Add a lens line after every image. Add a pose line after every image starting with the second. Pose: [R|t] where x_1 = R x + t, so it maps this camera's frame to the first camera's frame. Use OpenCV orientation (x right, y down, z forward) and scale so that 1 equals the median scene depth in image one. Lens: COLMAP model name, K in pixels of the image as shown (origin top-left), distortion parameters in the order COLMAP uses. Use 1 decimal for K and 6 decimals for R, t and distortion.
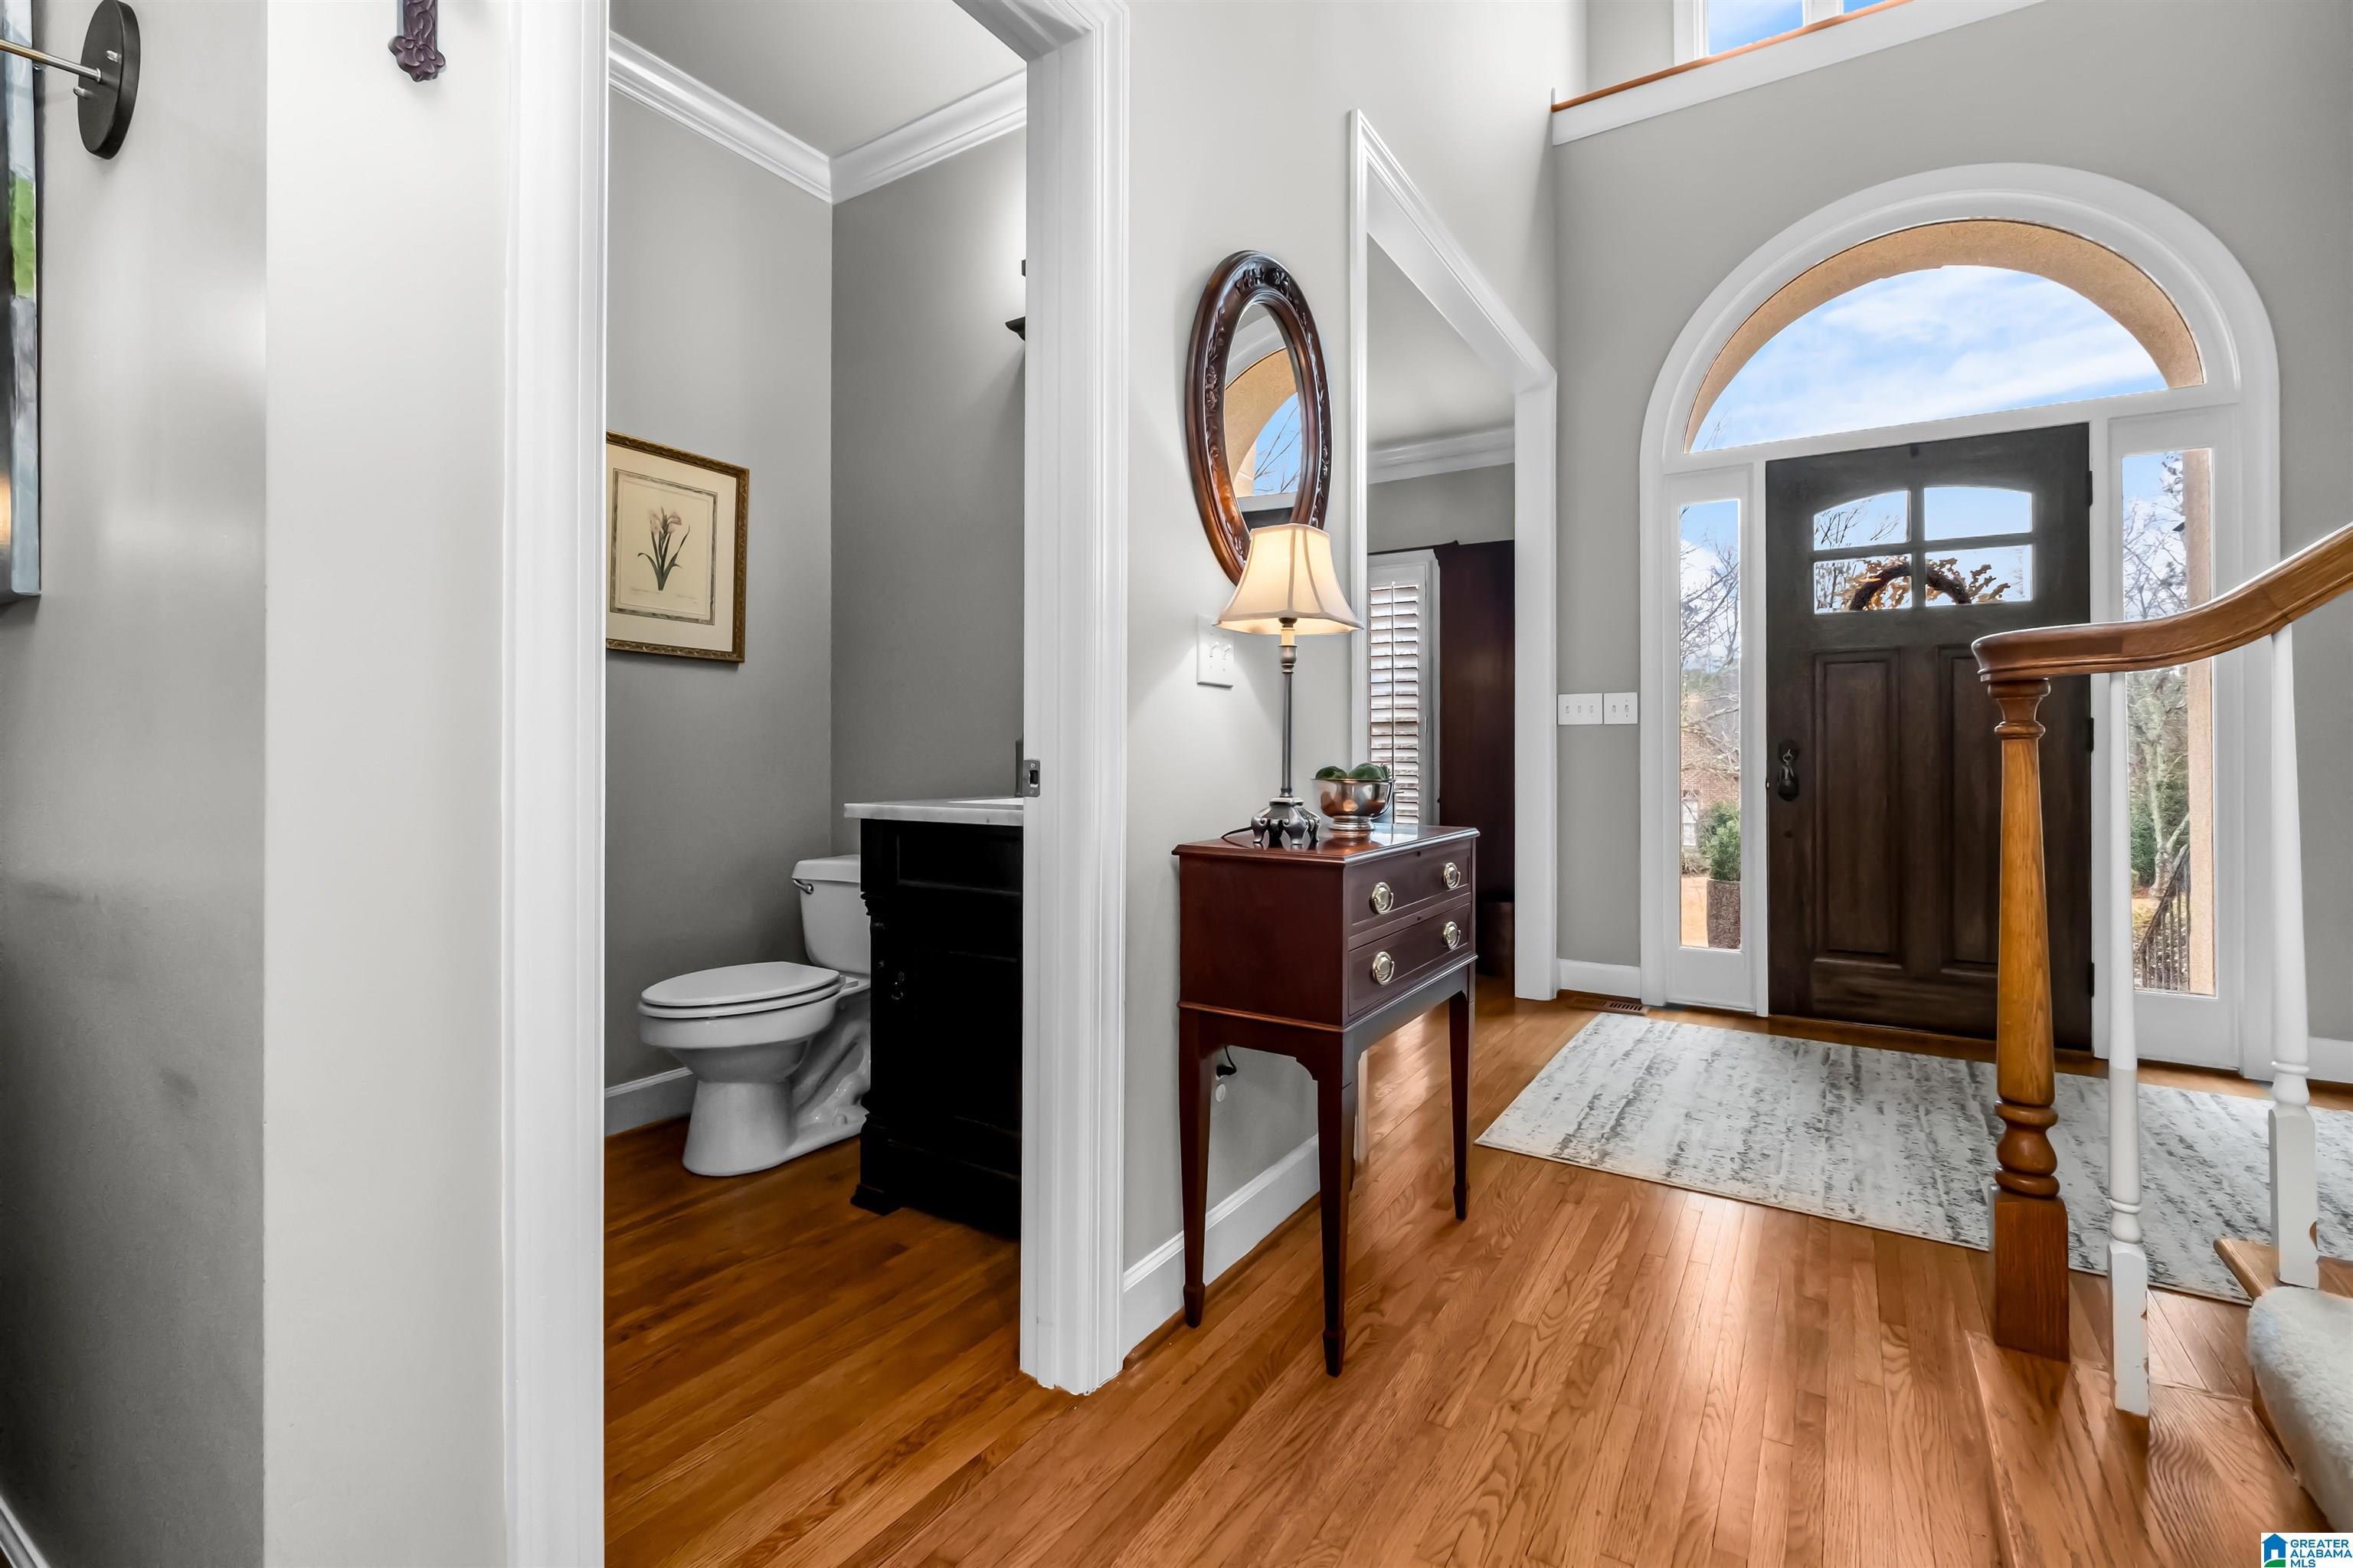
lens RADIAL K [[1029.0, 0, 1173.3], [0, 1029.0, 753.9], [0, 0, 1]] dist [-0.000181, -0.008982]
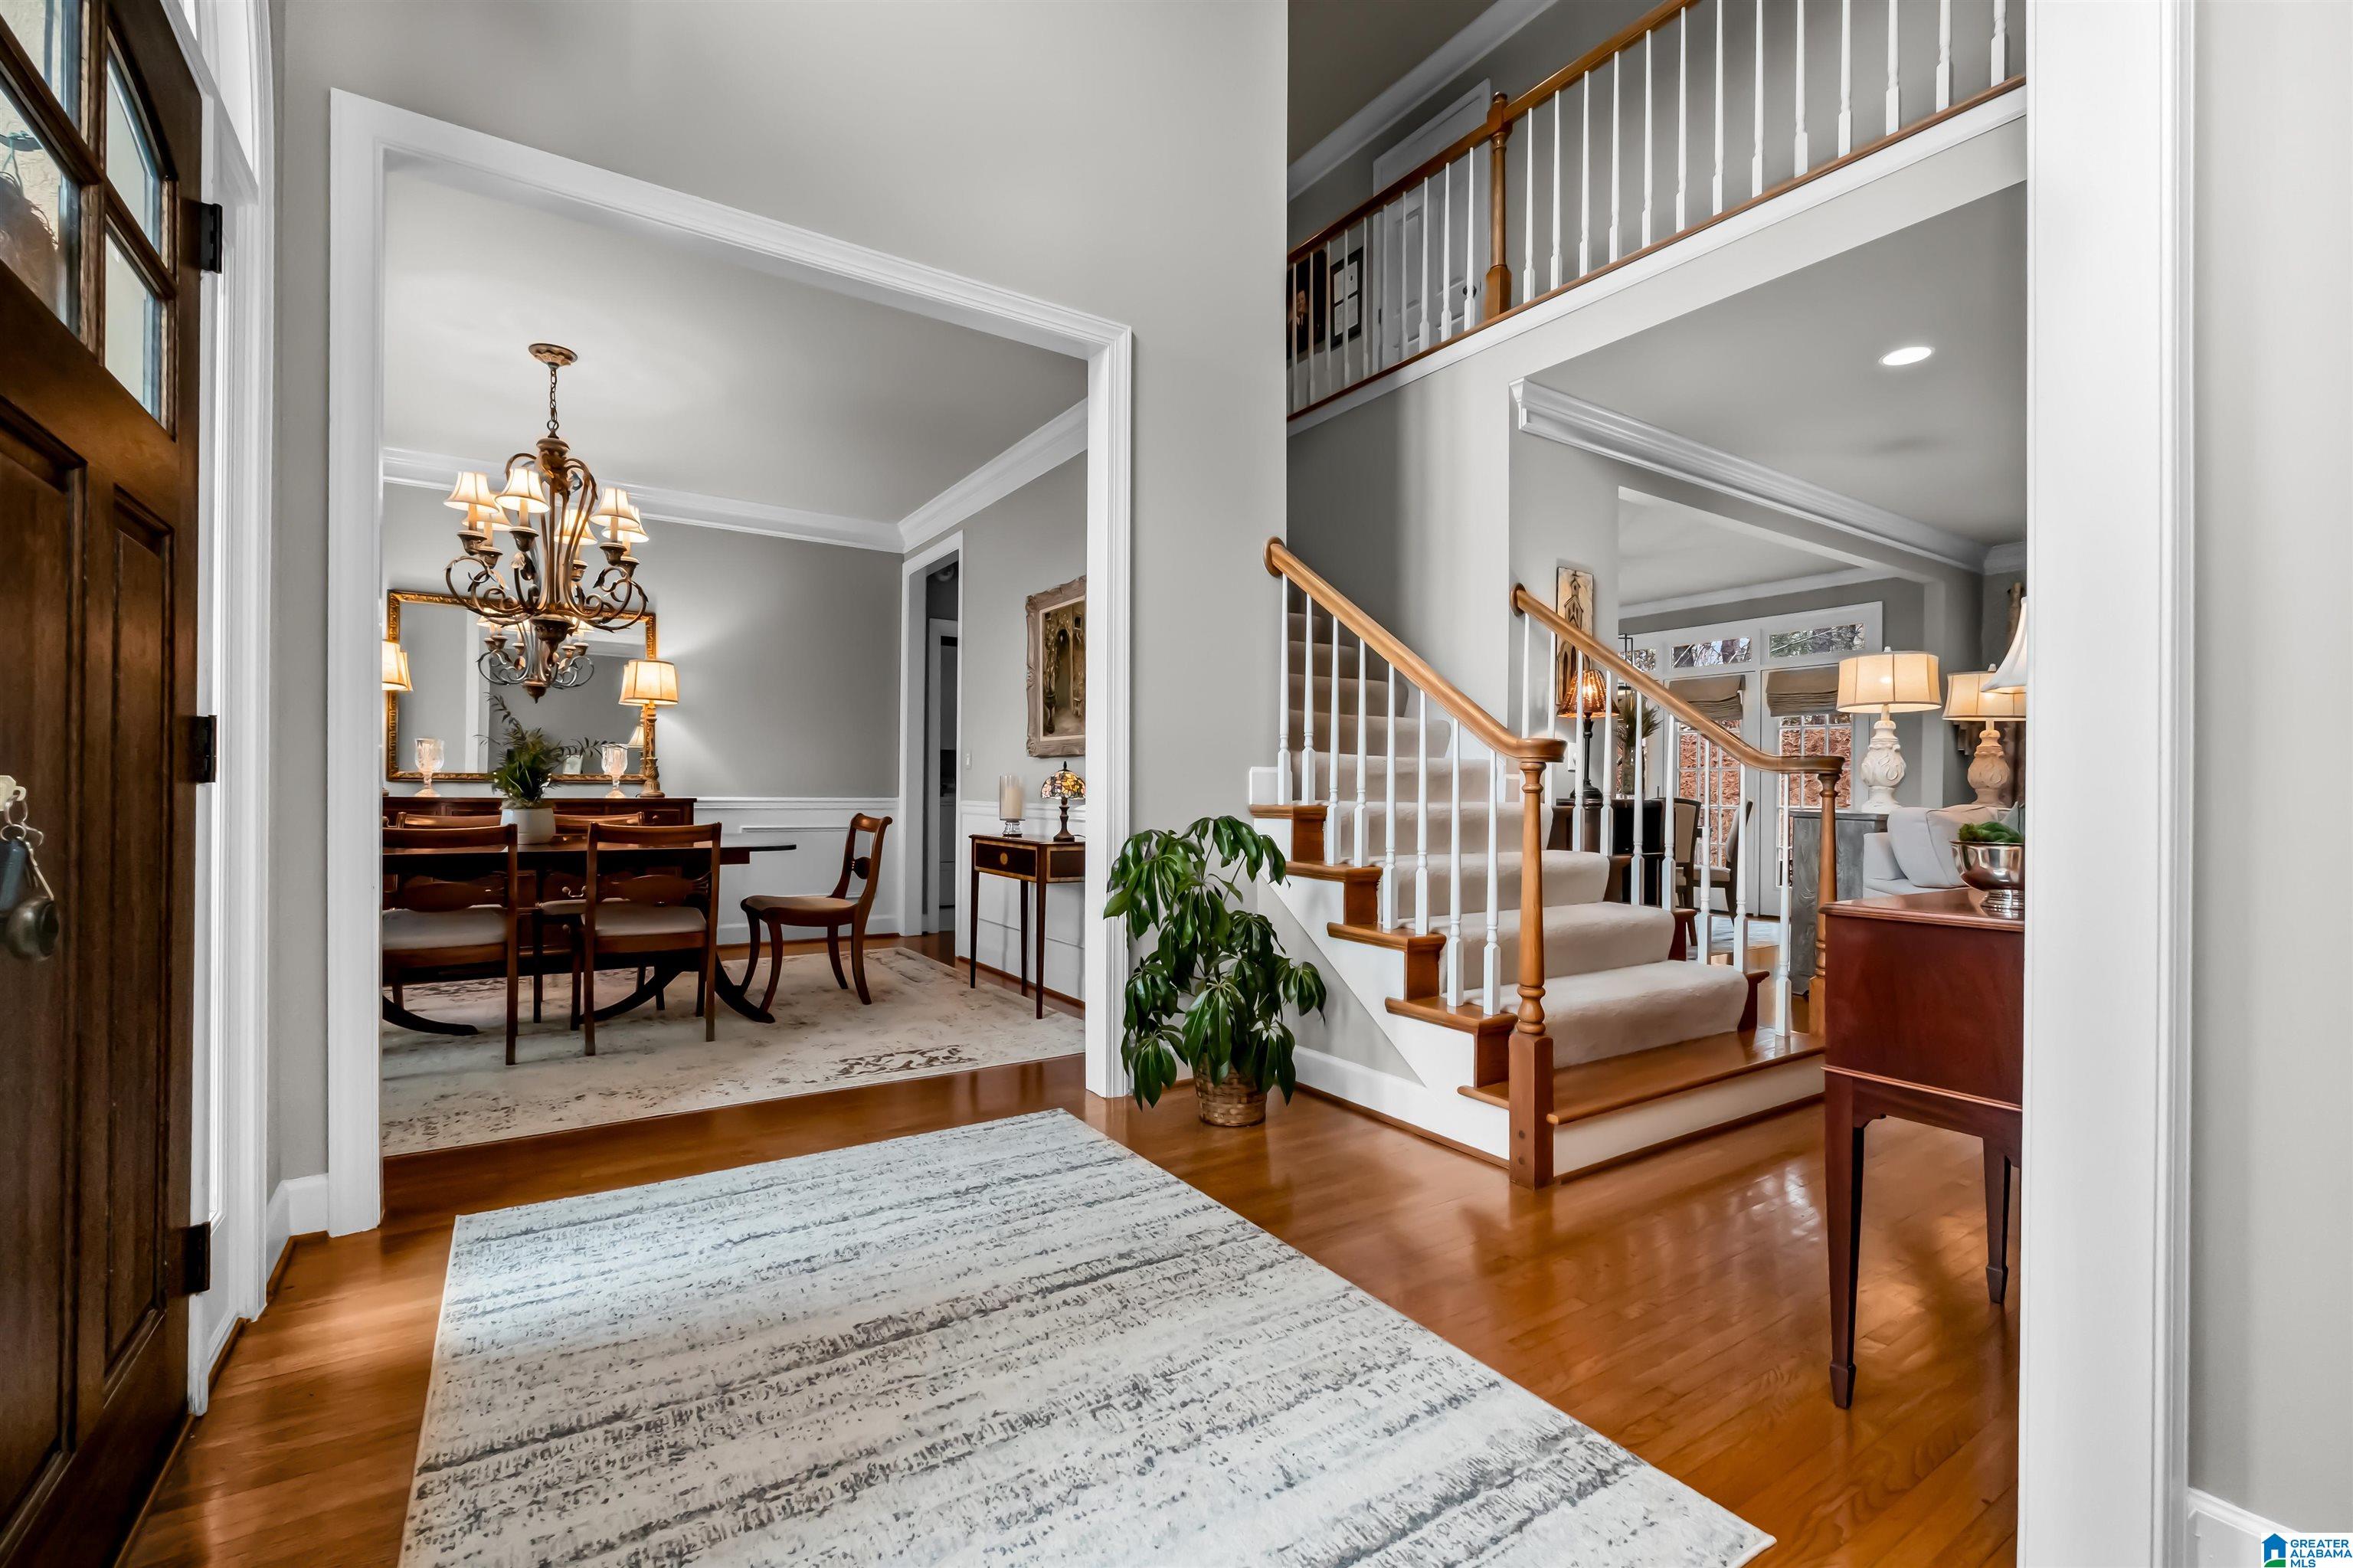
lens RADIAL K [[1019.1, 0, 1183.4], [0, 1019.1, 791.0], [0, 0, 1]] dist [0.000019, -0.000048]
pose [[-0.917541, -0.009274, 0.397534, 0.269246], [-0.011010, 0.999937, -0.002084, -0.002731], [-0.397489, -0.006289, -0.917585, 1.175902]]
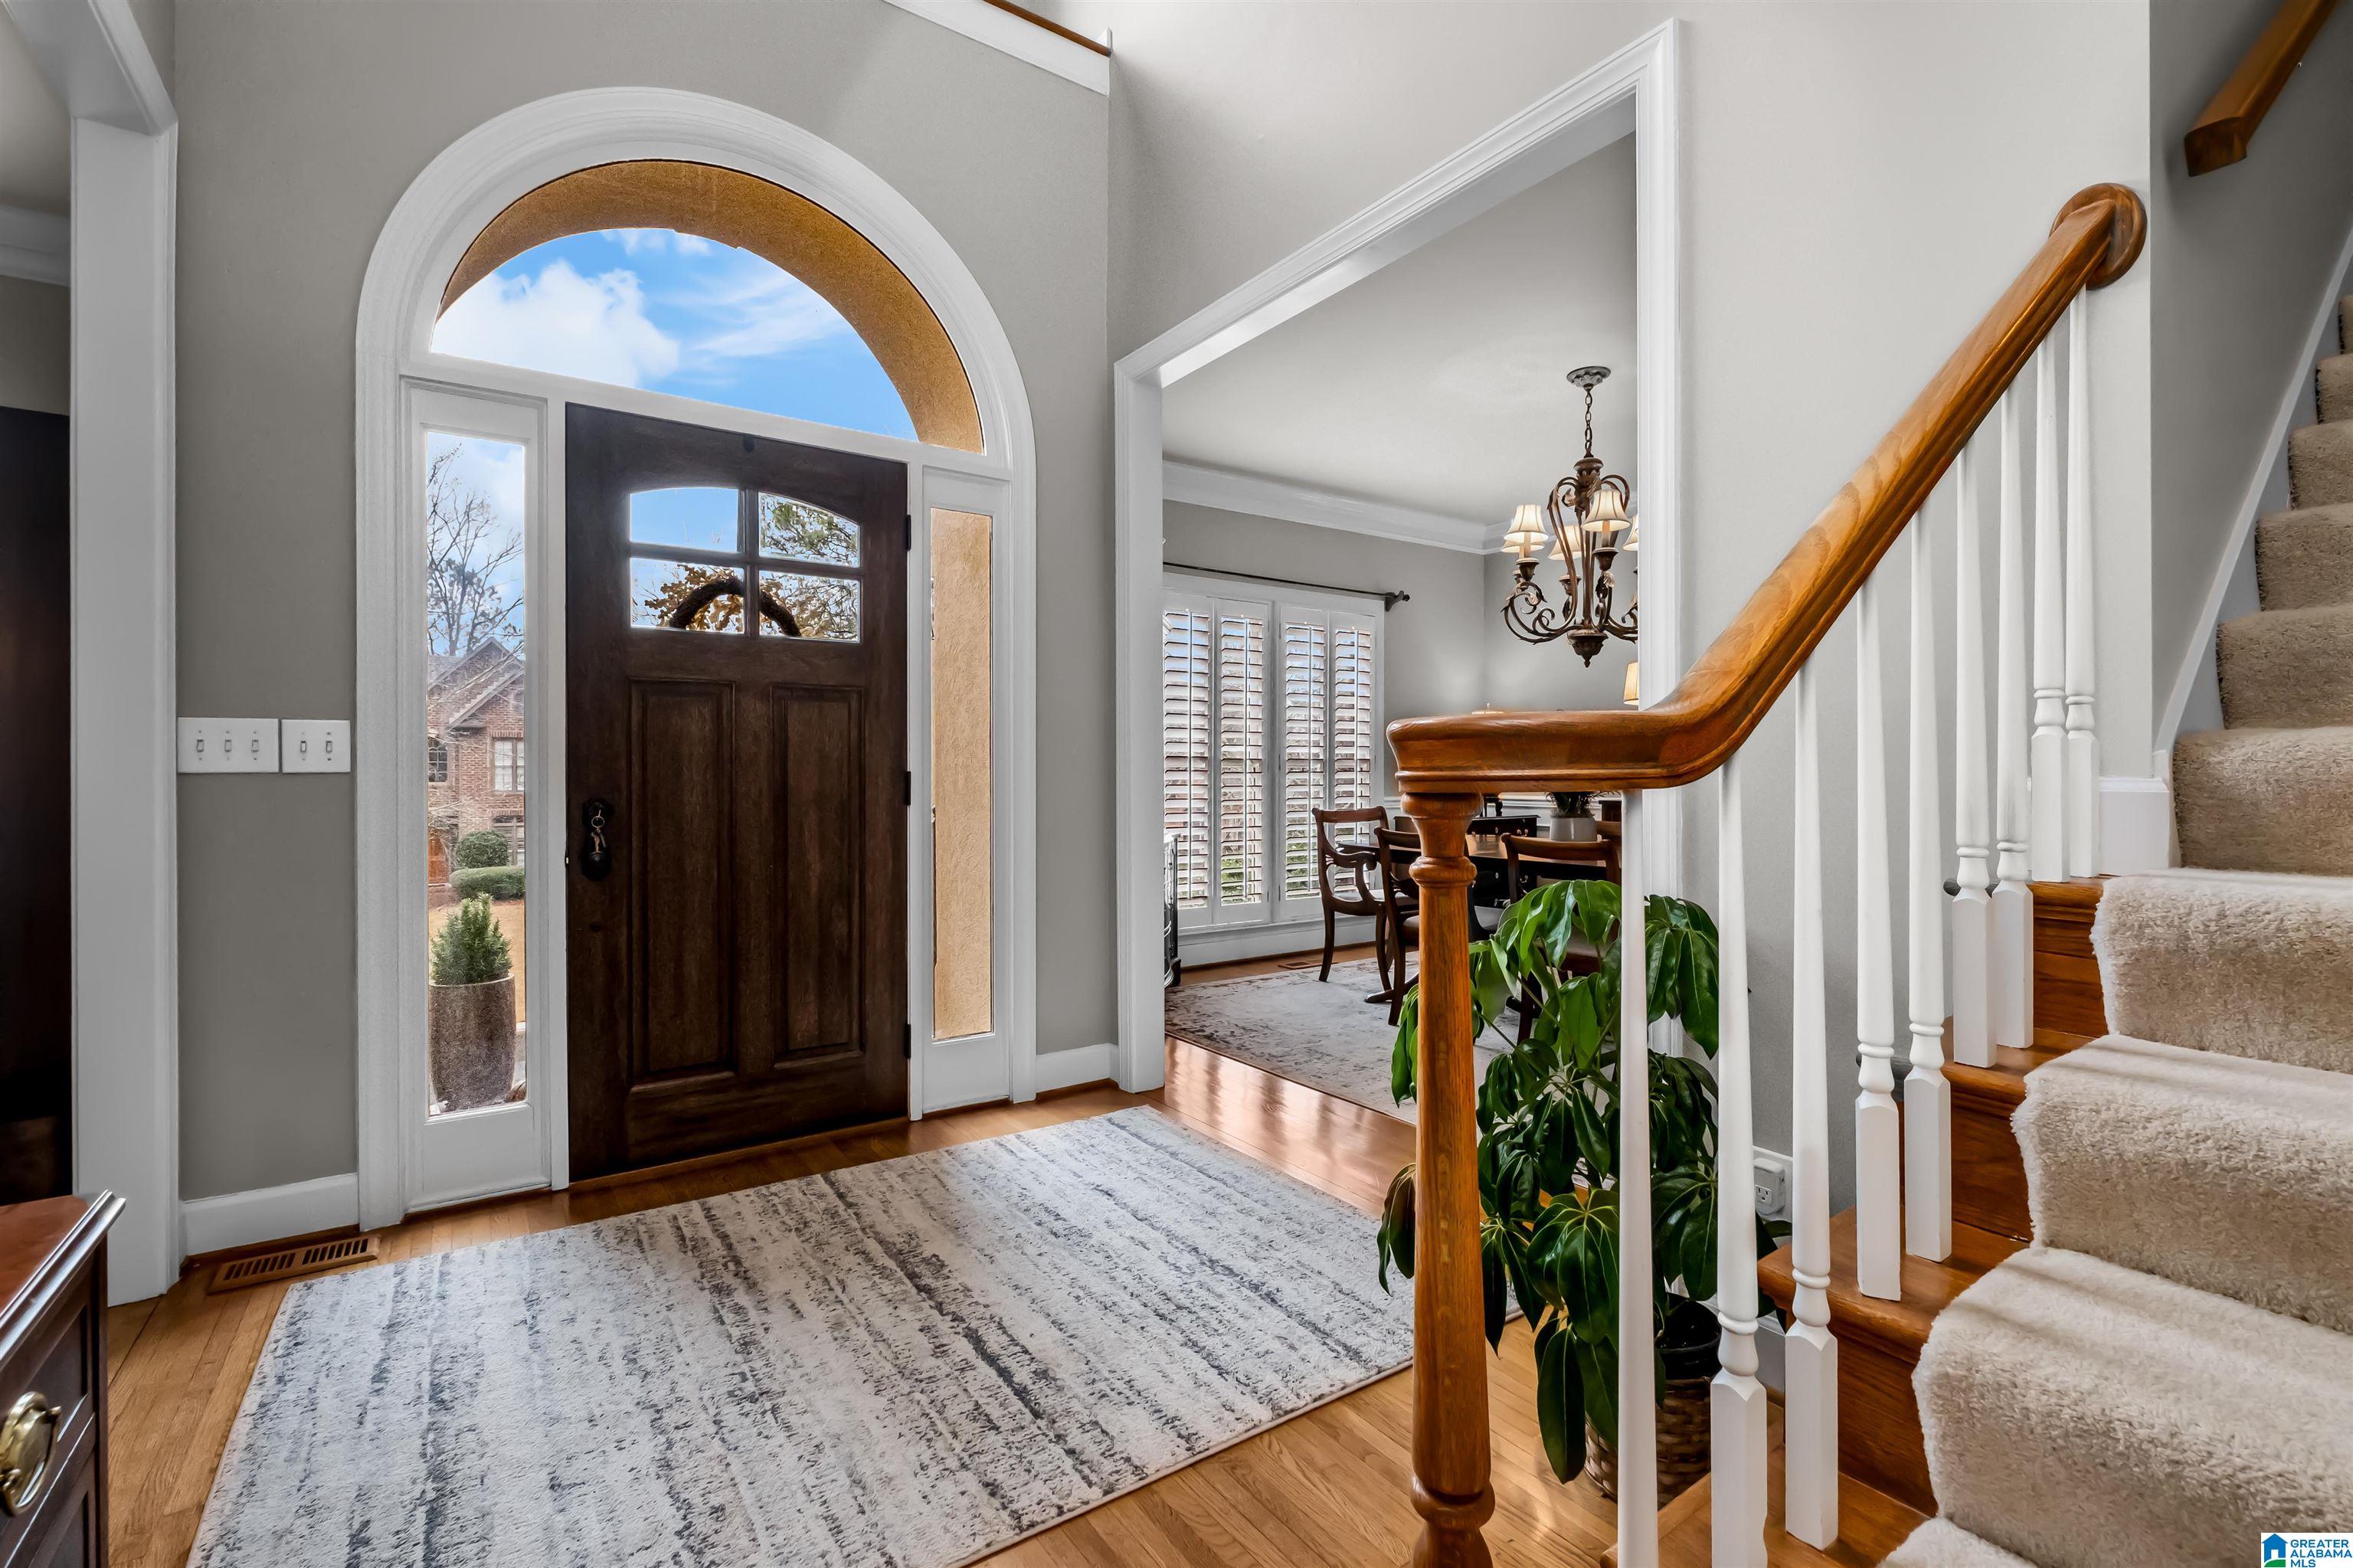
lens RADIAL K [[1045.8, 0, 1187.9], [0, 1045.8, 777.1], [0, 0, 1]] dist [-0.001475, -0.000649]
pose [[0.375366, -0.005726, 0.926859, 0.078018], [0.001007, 0.999983, 0.005770, -0.032840], [-0.926876, -0.001233, 0.375366, 0.359627]]
